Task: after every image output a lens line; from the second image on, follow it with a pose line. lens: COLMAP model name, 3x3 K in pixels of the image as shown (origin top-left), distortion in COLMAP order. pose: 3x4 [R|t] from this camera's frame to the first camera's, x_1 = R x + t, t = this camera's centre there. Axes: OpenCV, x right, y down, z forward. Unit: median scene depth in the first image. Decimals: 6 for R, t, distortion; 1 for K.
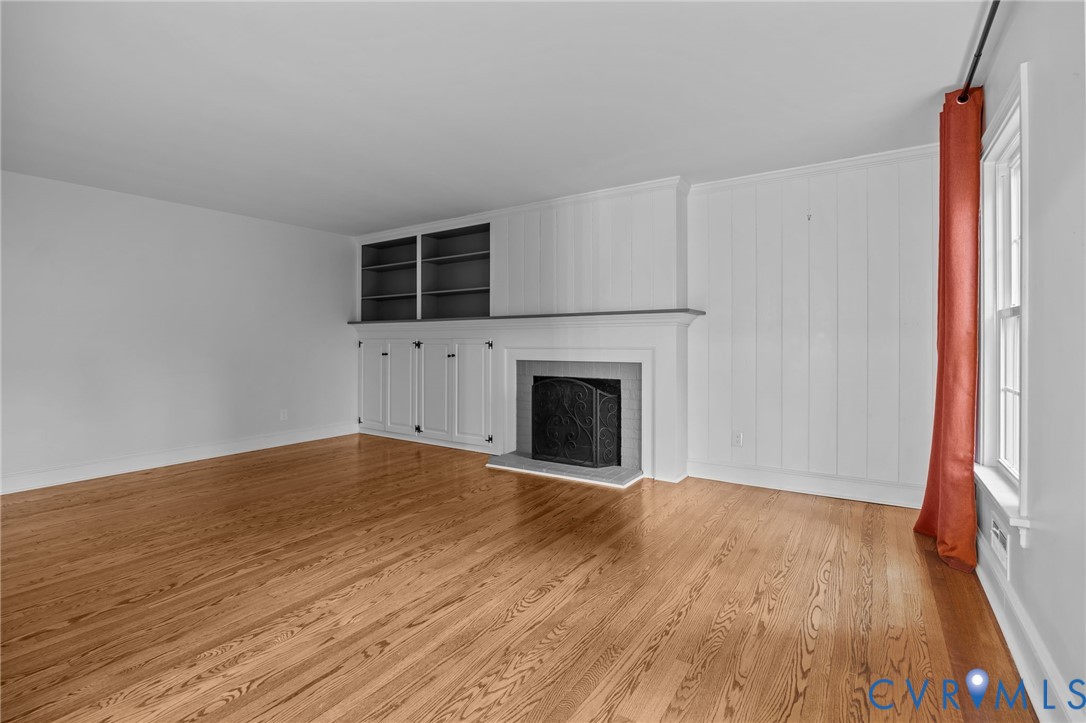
lens RADIAL K [[502.6, 0, 542.8], [0, 502.6, 343.7], [0, 0, 1]] dist [-0.030582, 0.000176]
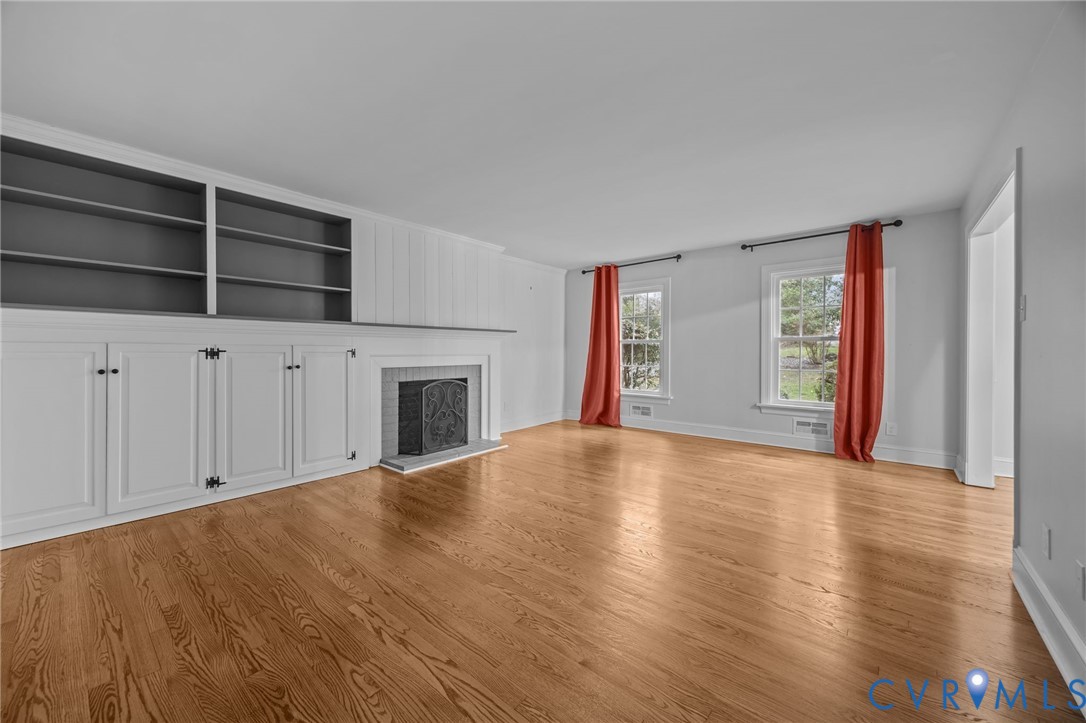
lens RADIAL K [[419.5, 0, 538.4], [0, 419.5, 348.9], [0, 0, 1]] dist [-0.003976, -0.000057]
pose [[0.119627, 0.004323, 0.992809, -0.863007], [-0.000504, 0.999991, -0.004293, -0.002168], [-0.992819, 0.000013, 0.119628, 0.599795]]
